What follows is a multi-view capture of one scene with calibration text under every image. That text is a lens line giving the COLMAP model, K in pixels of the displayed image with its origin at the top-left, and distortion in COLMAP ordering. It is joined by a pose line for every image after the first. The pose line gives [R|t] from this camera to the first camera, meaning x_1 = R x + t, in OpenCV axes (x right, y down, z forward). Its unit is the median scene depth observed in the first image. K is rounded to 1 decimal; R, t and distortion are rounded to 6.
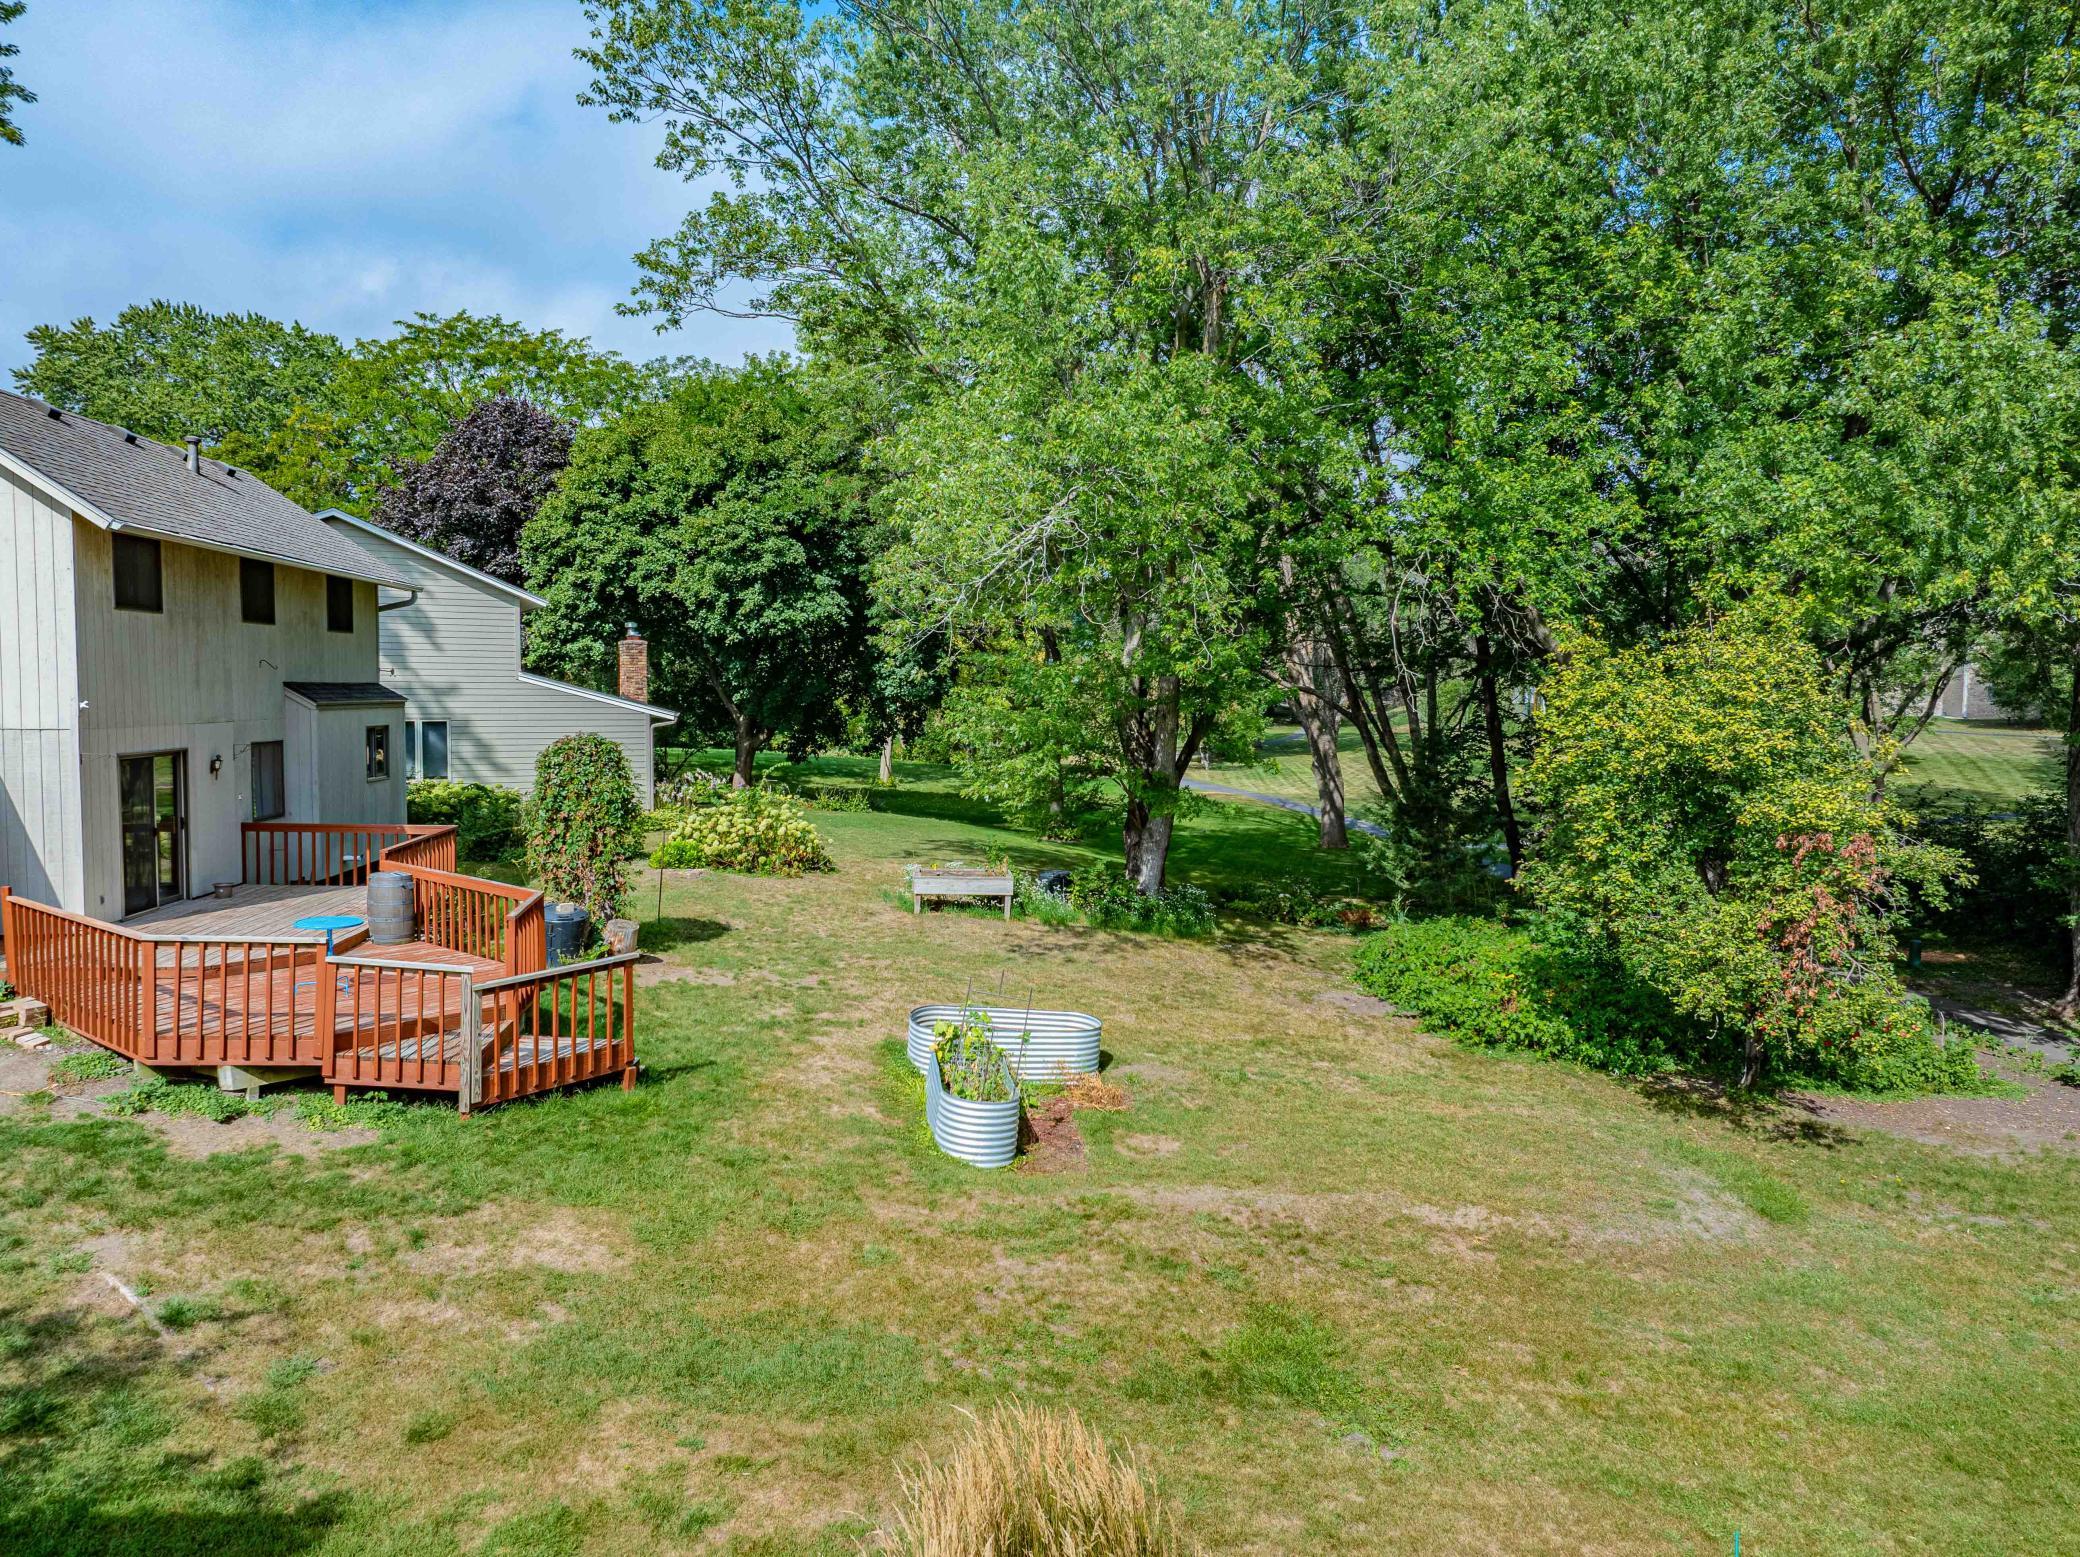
lens RADIAL K [[1446.0, 0, 1040.0], [0, 1446.0, 778.5], [0, 0, 1]] dist [-0.031343, 0.040937]
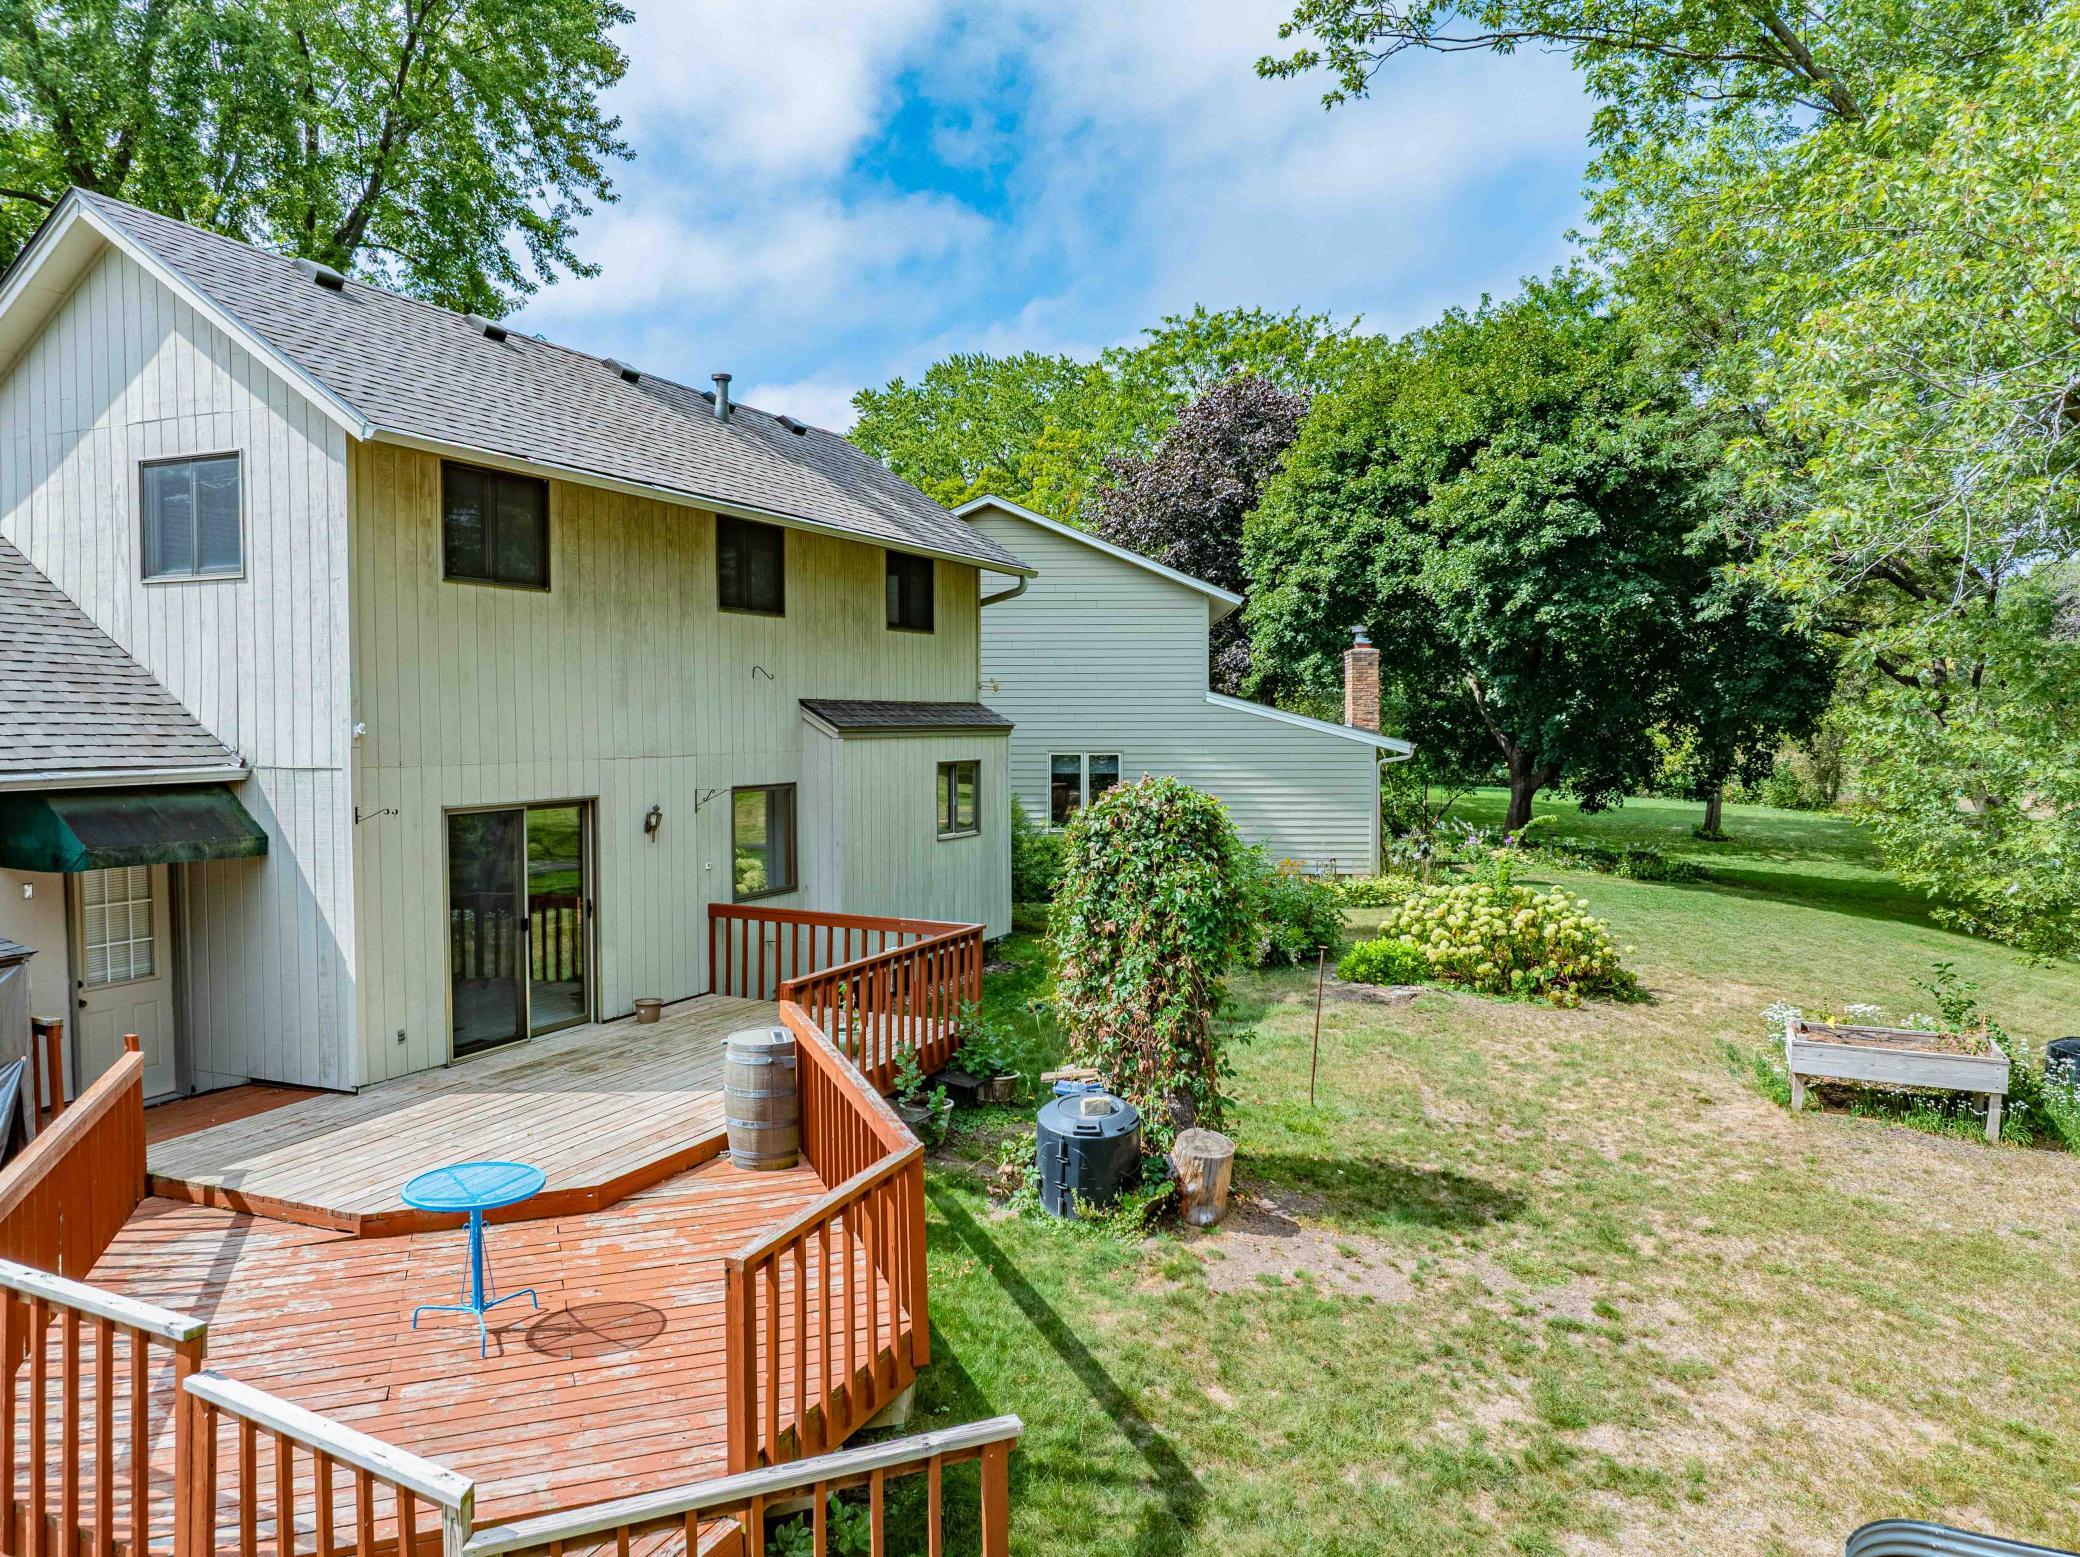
lens RADIAL K [[1465.7, 0, 1029.2], [0, 1465.7, 776.8], [0, 0, 1]] dist [-0.023702, 0.005514]
pose [[0.857743, 0.007801, -0.514019, -0.035299], [-0.020630, 0.999602, -0.019253, -0.010117], [0.513664, 0.027118, 0.857562, 0.251264]]
